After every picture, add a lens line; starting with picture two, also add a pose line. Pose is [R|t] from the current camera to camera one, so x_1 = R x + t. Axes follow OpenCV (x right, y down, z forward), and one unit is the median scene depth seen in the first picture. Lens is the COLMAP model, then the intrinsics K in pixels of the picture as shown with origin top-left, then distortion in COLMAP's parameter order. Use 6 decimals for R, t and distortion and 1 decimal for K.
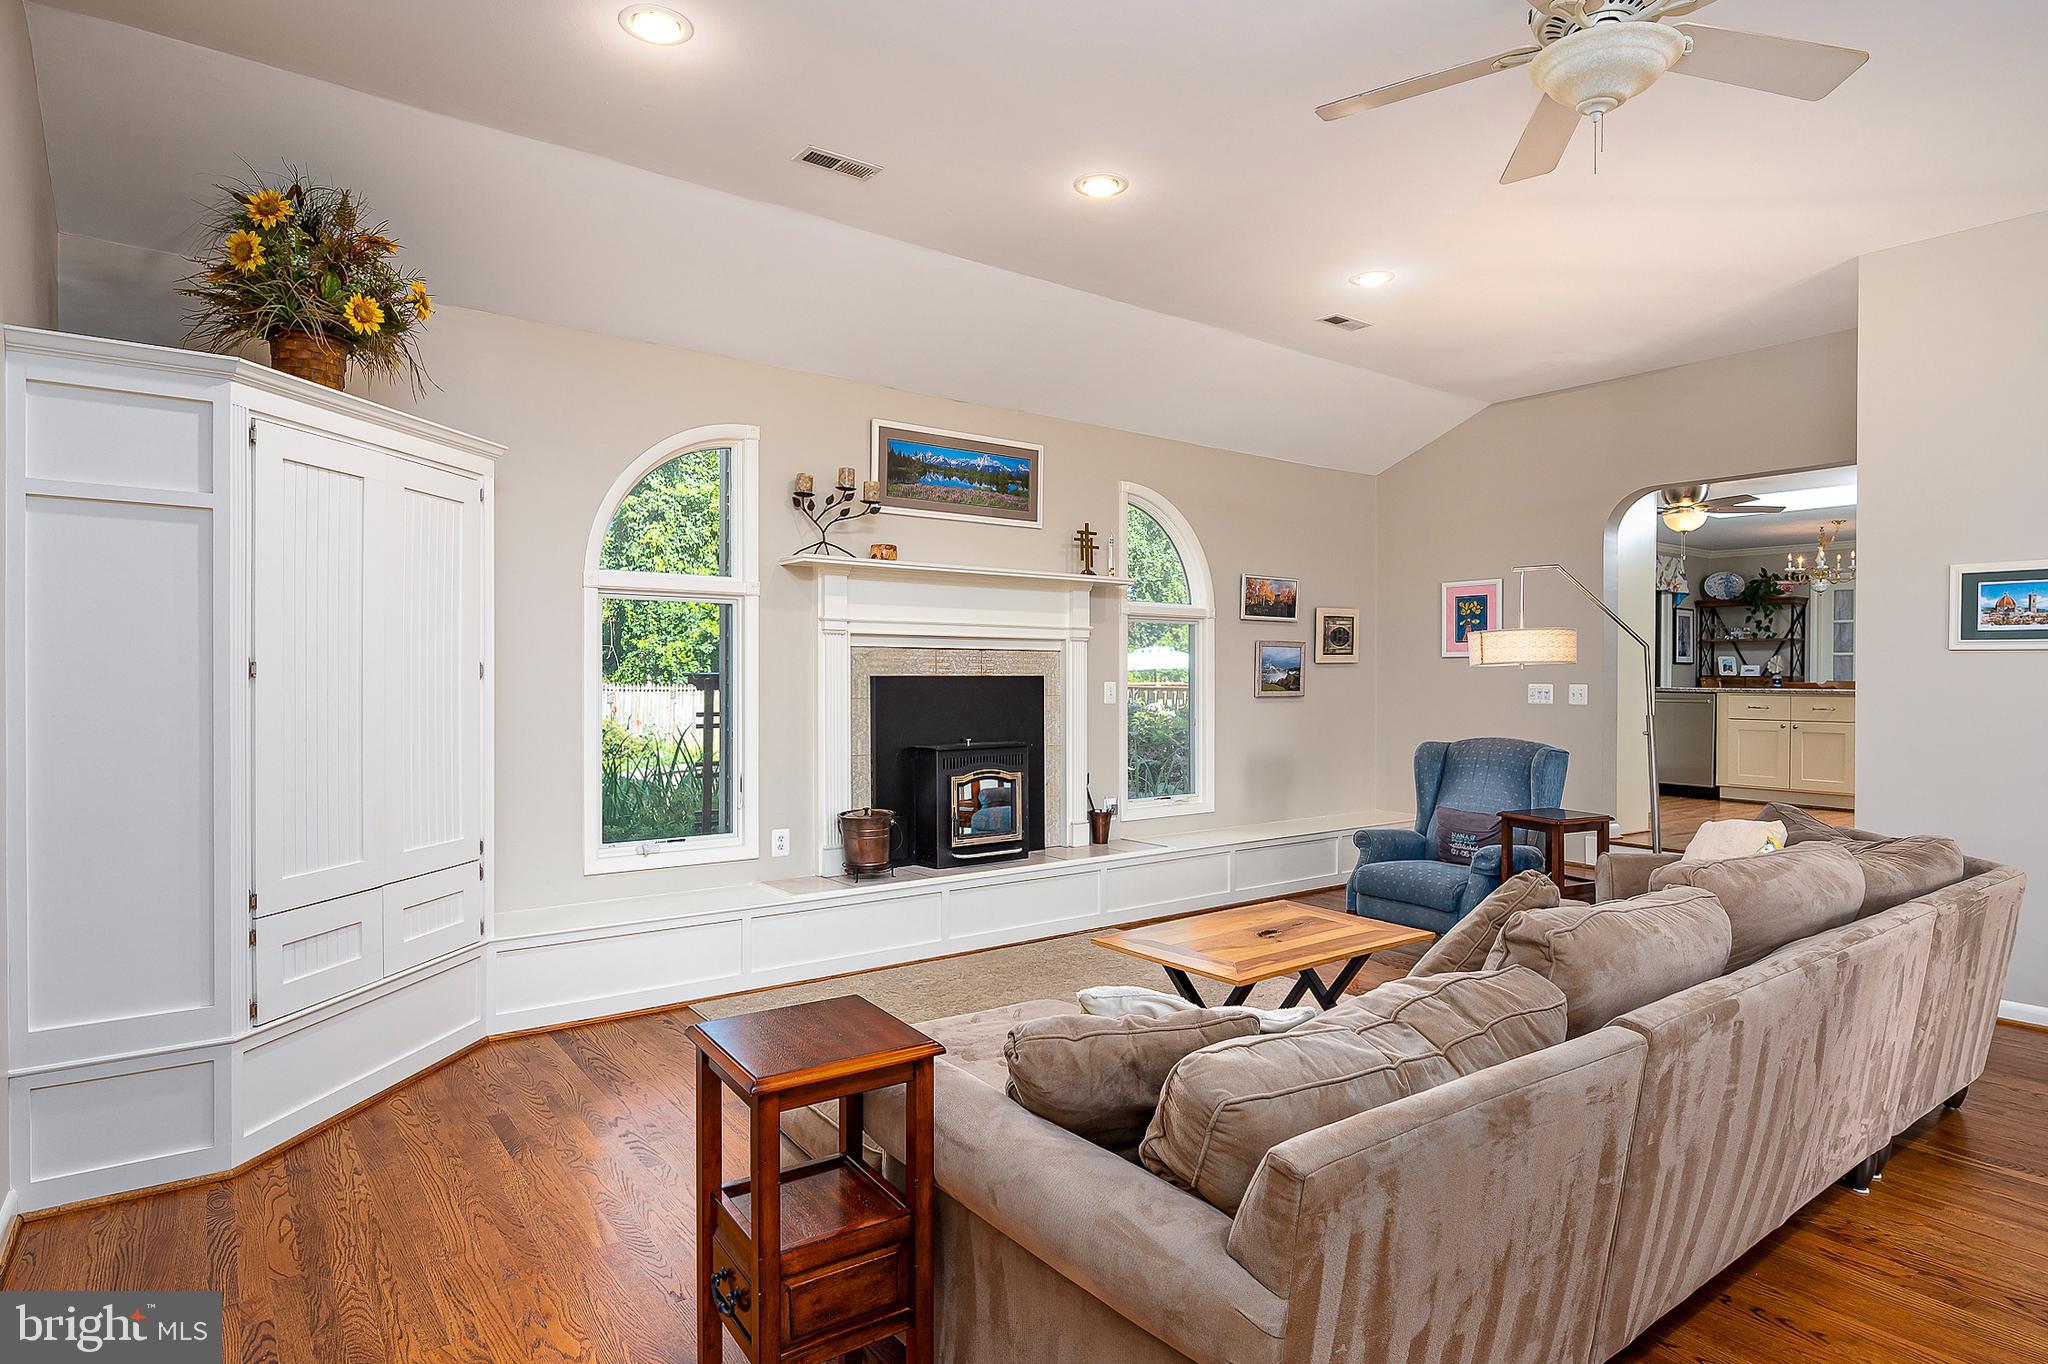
lens RADIAL K [[1134.1, 0, 1034.3], [0, 1134.1, 688.7], [0, 0, 1]] dist [-0.015693, 0.003319]
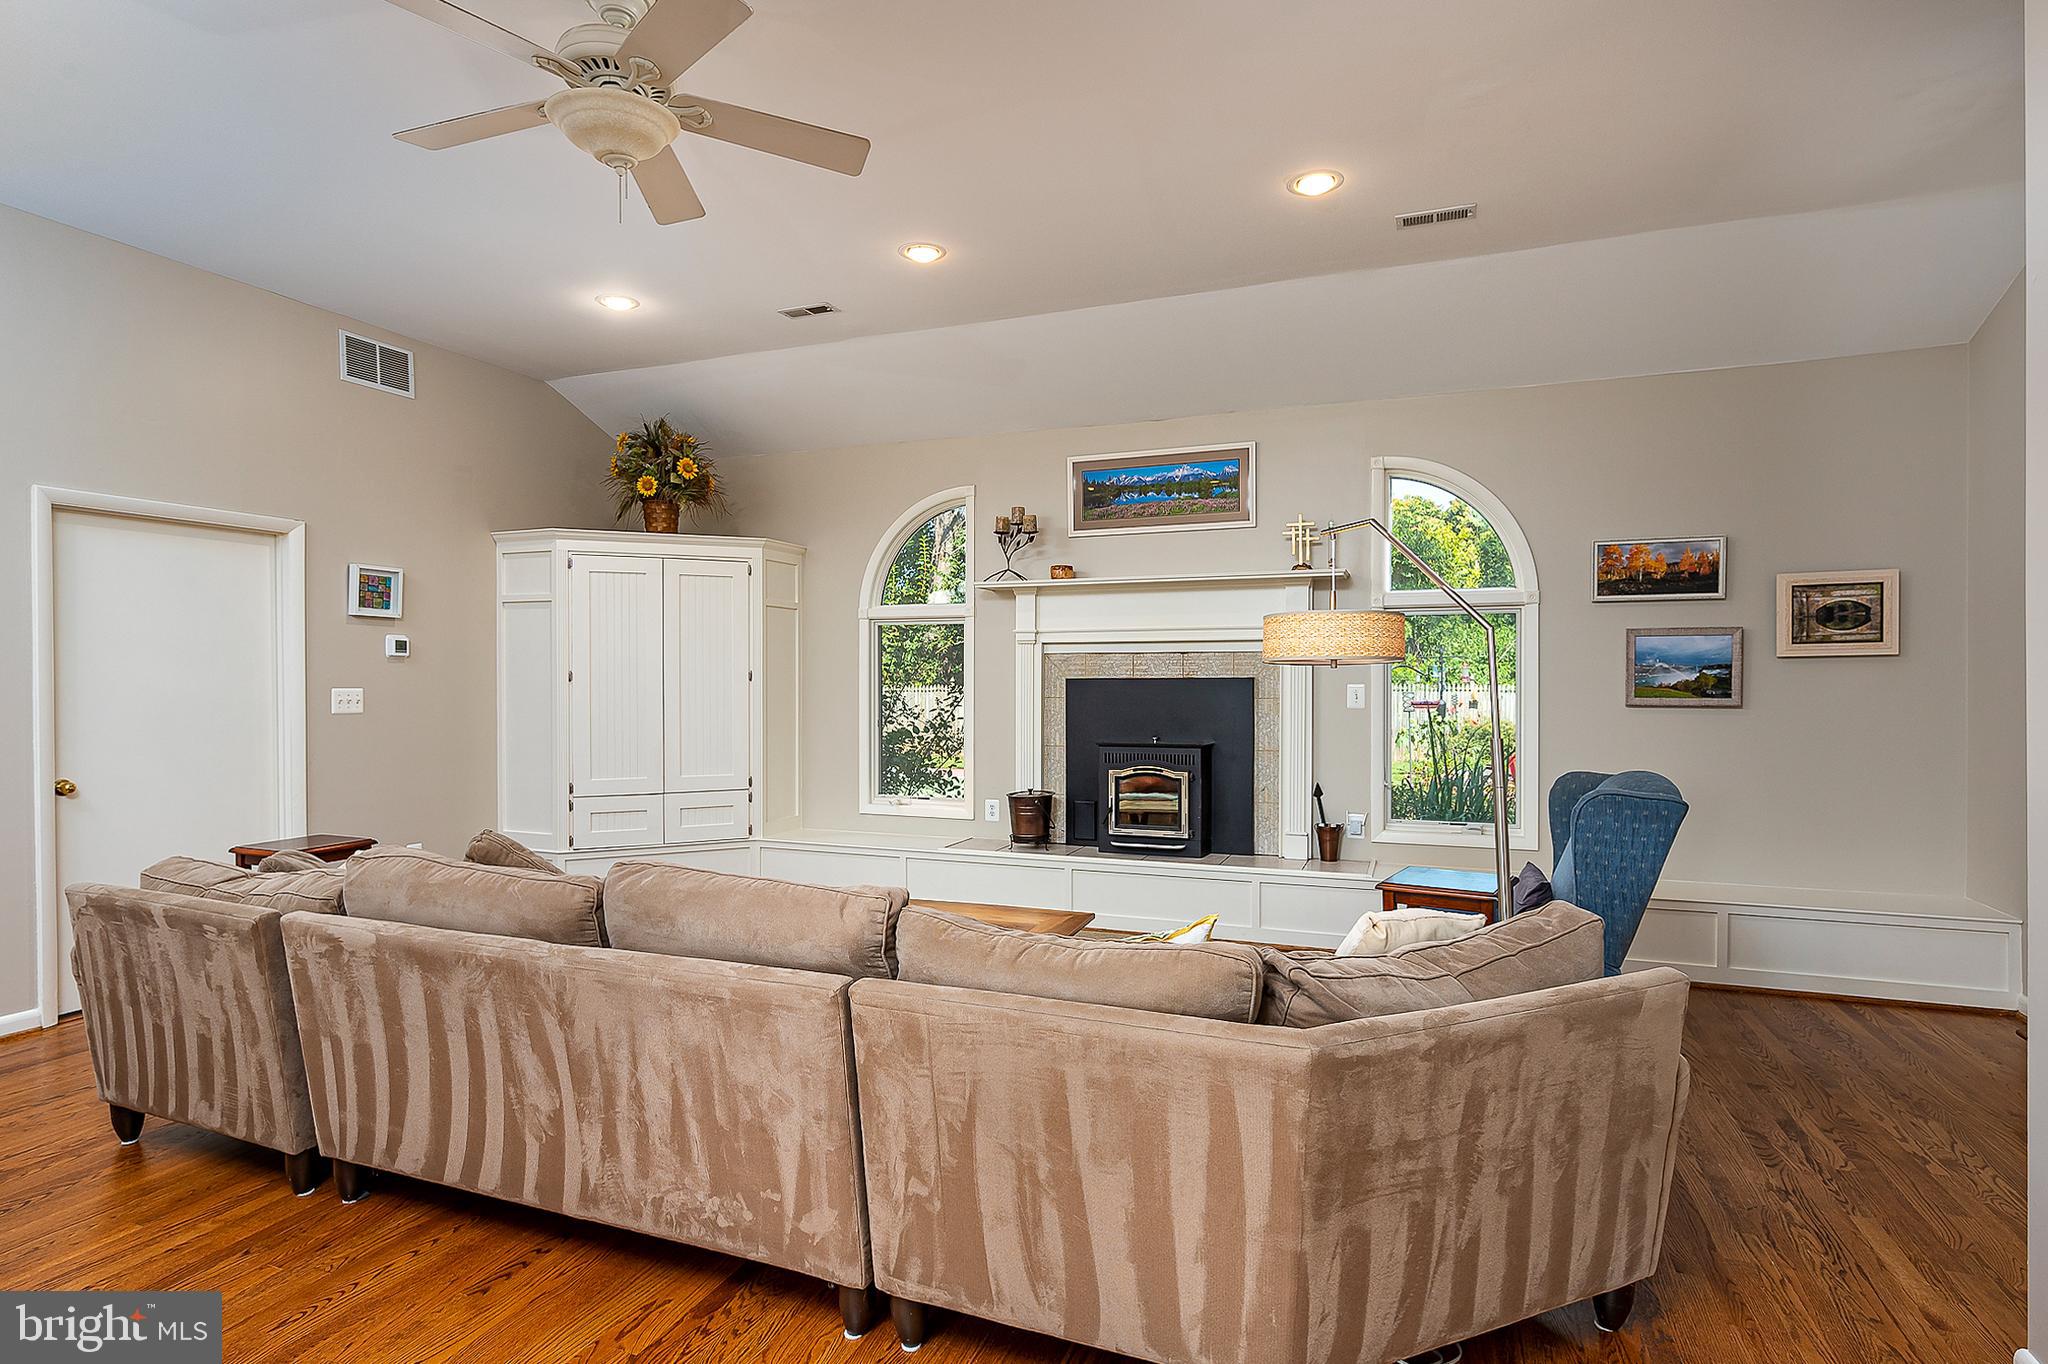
lens RADIAL K [[1096.5, 0, 1015.9], [0, 1096.5, 700.9], [0, 0, 1]] dist [0.002879, 0.000495]
pose [[0.498468, 0.015242, -0.866774, 0.693583], [-0.007304, 0.999884, 0.013382, -0.002394], [0.866877, -0.000339, 0.498521, 0.336121]]
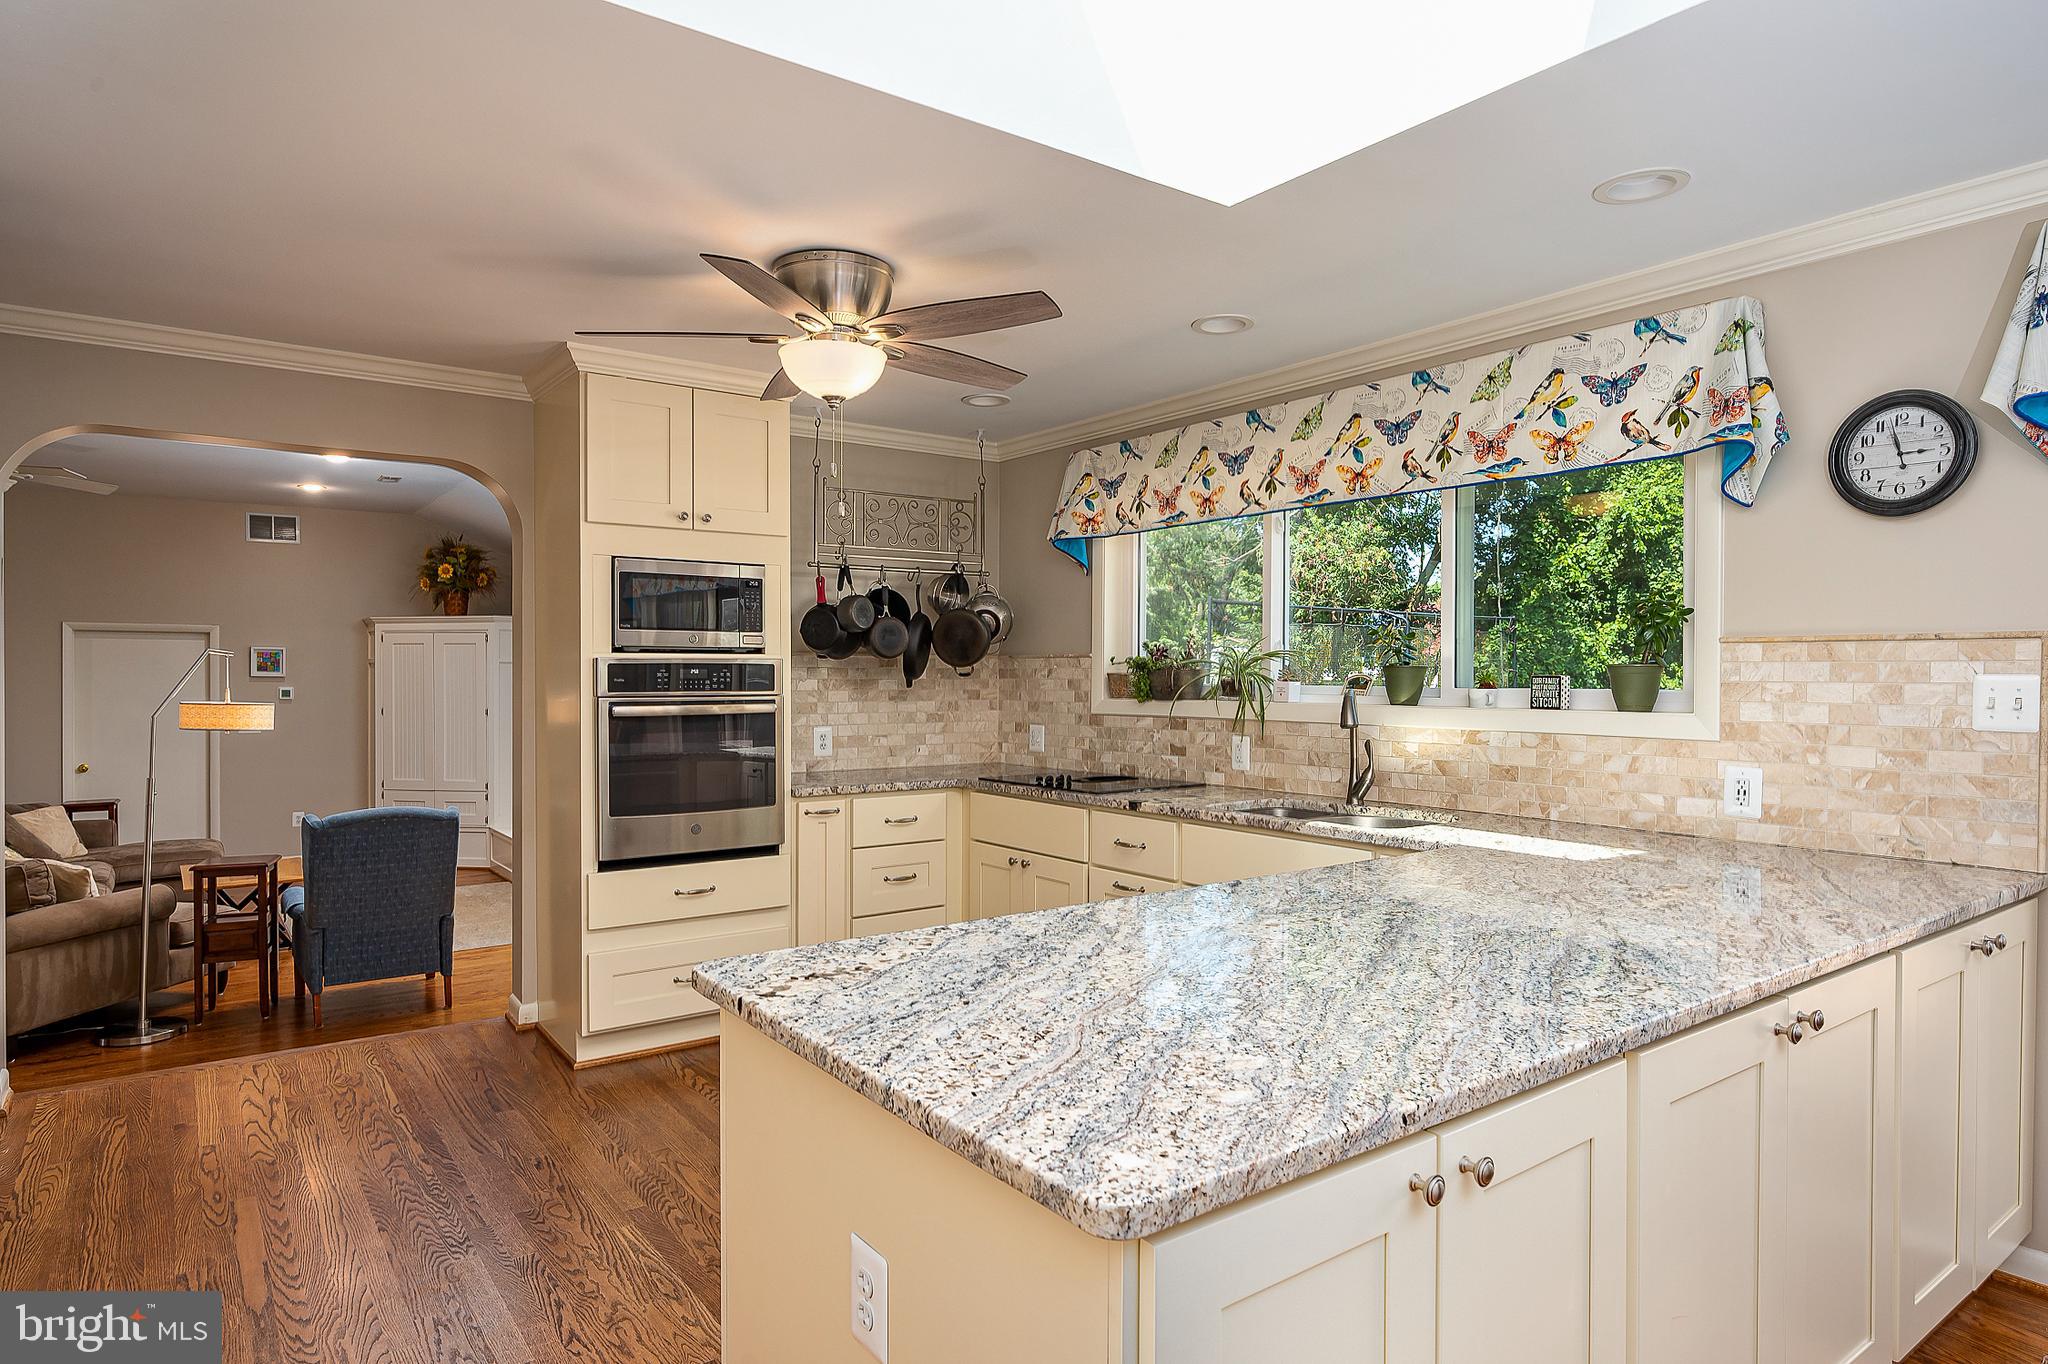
lens RADIAL K [[1147.8, 0, 1020.4], [0, 1147.8, 688.7], [0, 0, 1]] dist [-0.010615, -0.002078]
pose [[-0.022119, 0.007884, -0.999724, 1.201202], [-0.013975, 0.999869, 0.008194, -0.063975], [0.999658, 0.014153, -0.022006, 1.373921]]
